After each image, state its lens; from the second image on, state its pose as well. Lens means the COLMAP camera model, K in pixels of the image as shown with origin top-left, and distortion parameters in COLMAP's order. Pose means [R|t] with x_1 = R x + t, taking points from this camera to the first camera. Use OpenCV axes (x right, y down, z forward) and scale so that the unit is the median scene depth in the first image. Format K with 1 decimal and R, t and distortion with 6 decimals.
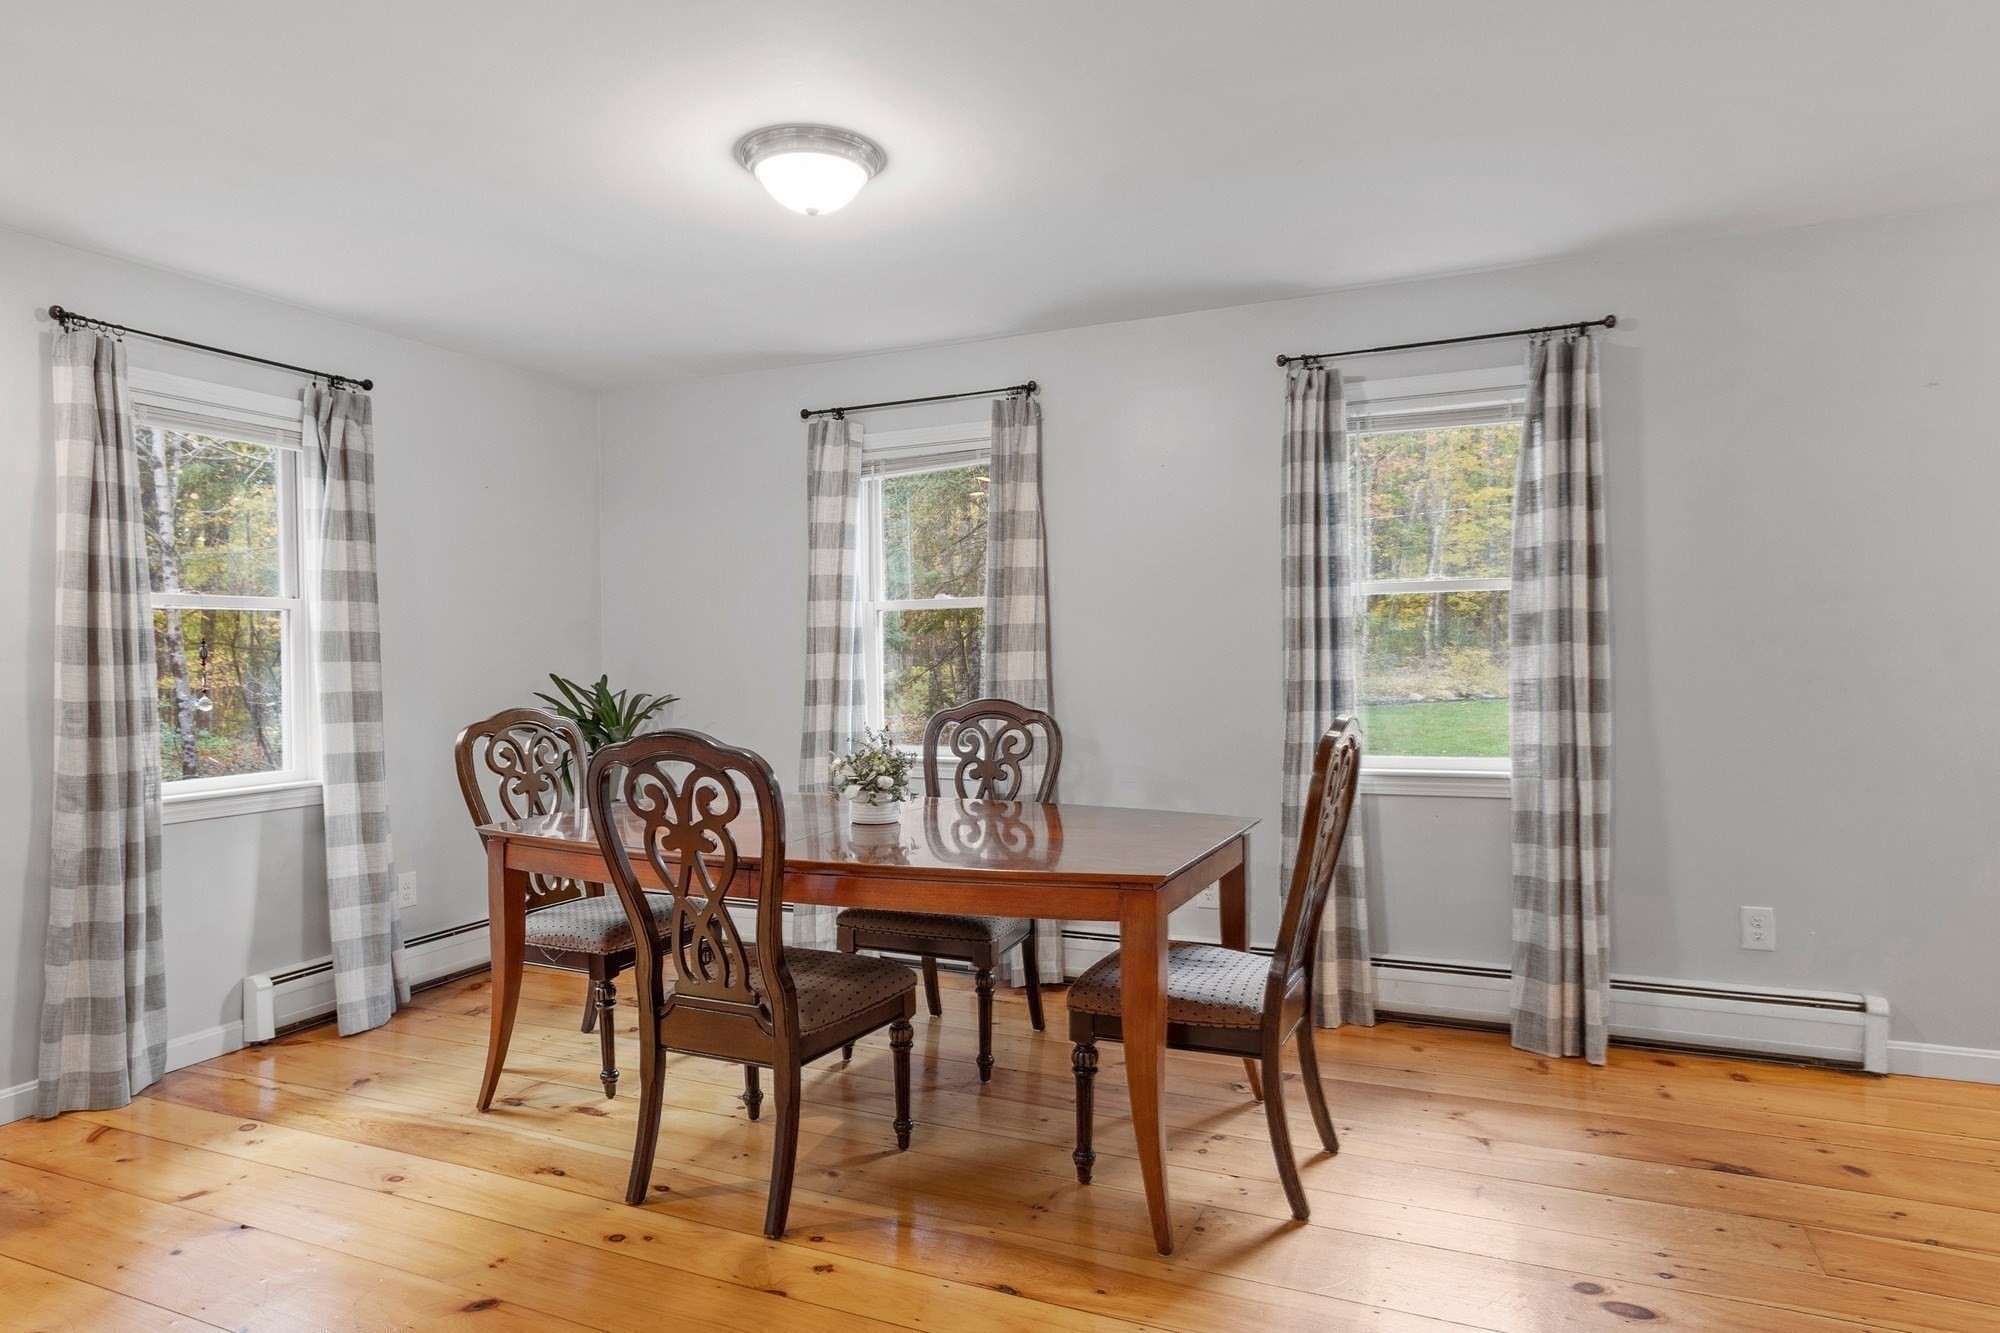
lens RADIAL K [[1171.3, 0, 1000.0], [0, 1171.3, 666.5], [0, 0, 1]] dist [-0.000631, -0.000235]
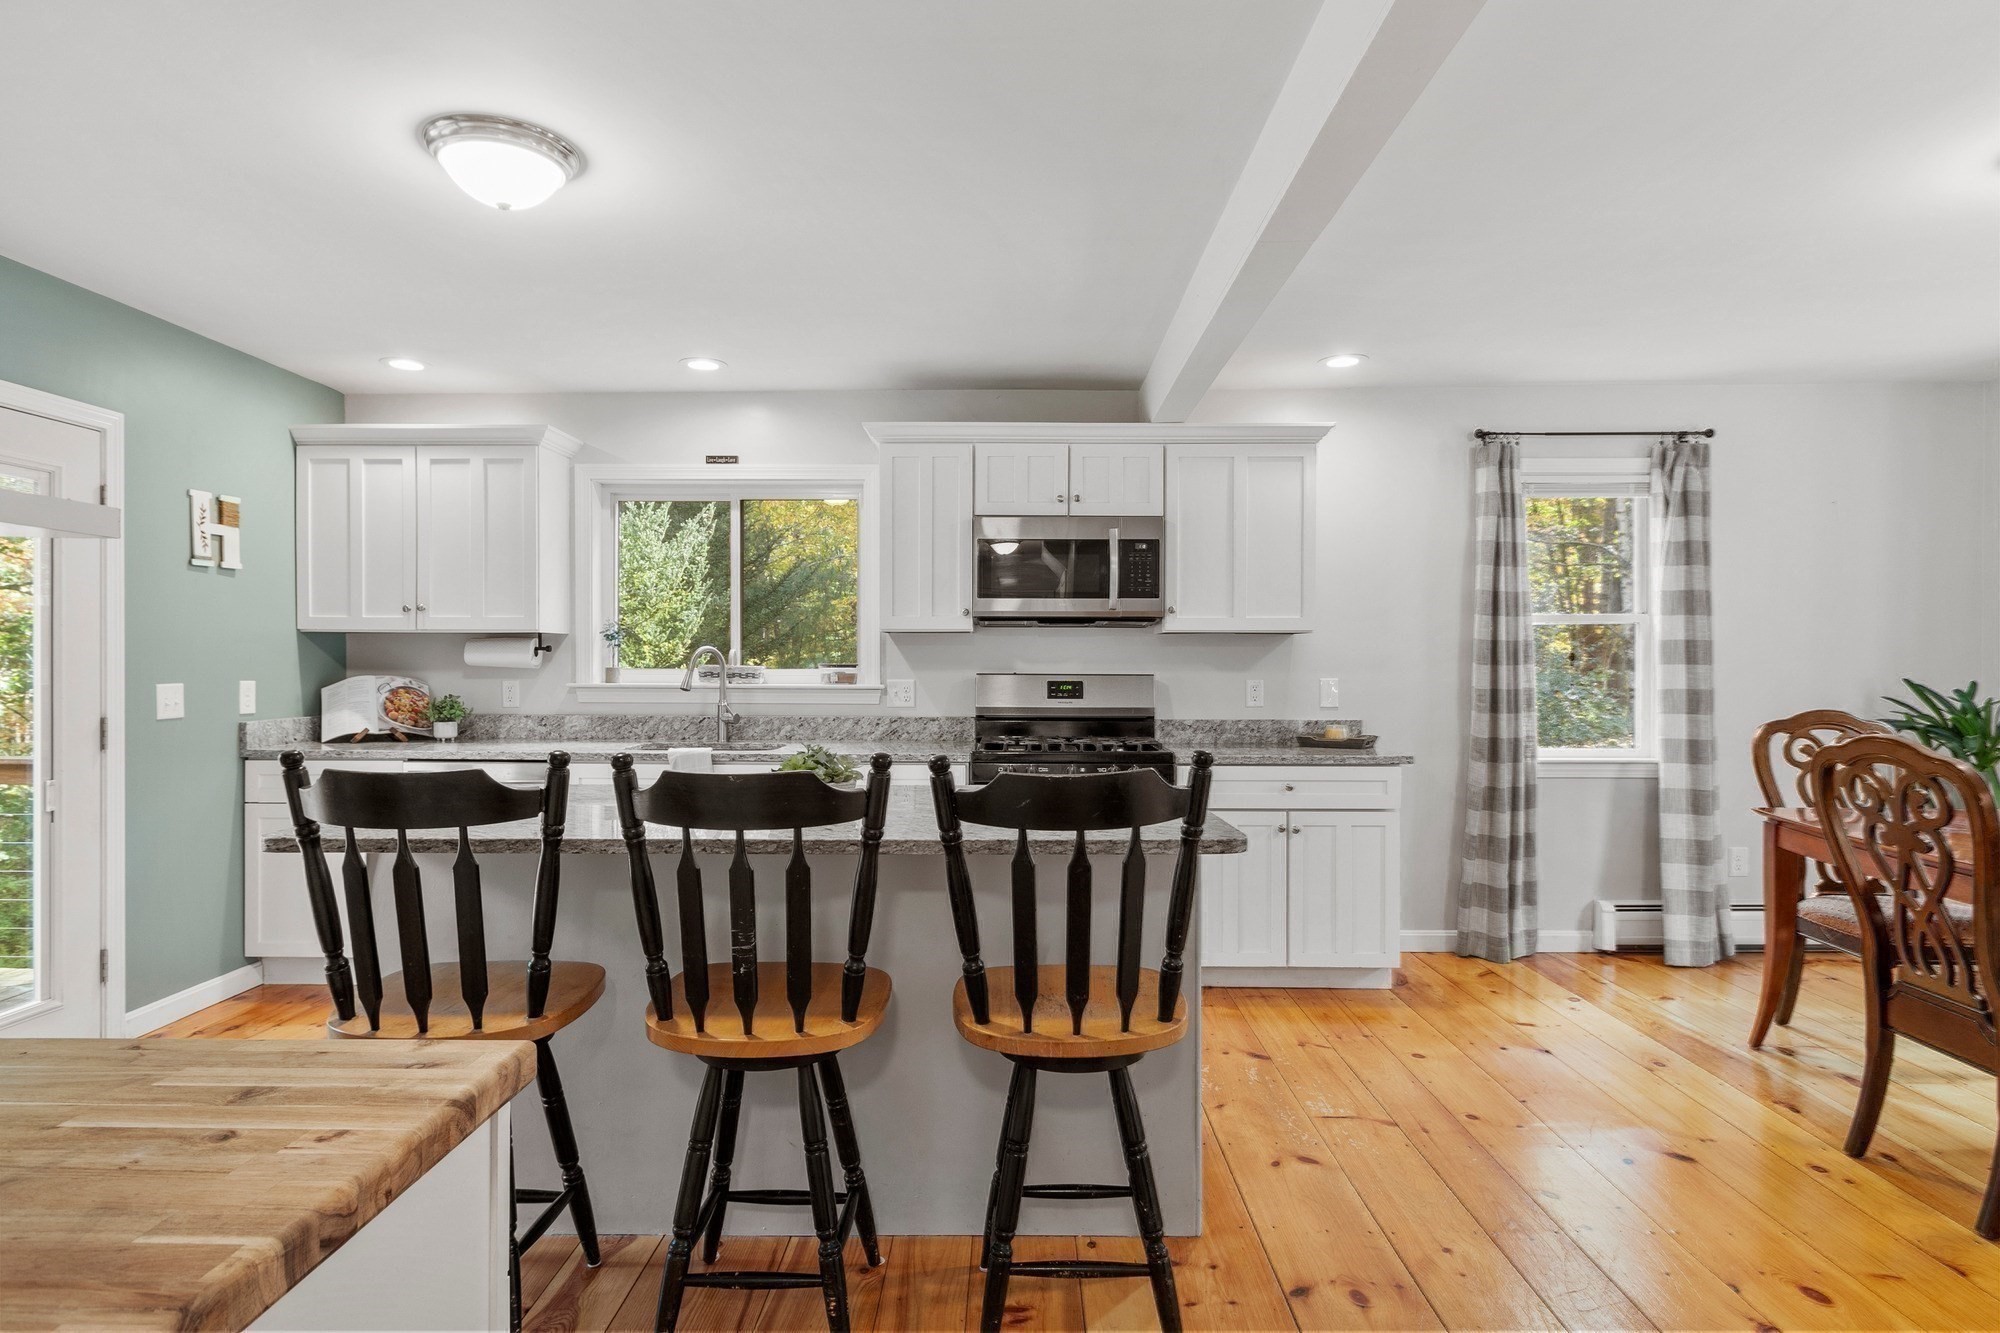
lens RADIAL K [[1106.3, 0, 1000.0], [0, 1106.3, 666.5], [0, 0, 1]] dist [-0.002606, 0.001289]
pose [[0.403106, 0.022336, -0.914881, 0.253514], [-0.014073, 0.999735, 0.018207, -0.015279], [0.915045, 0.005536, 0.403313, -0.144291]]
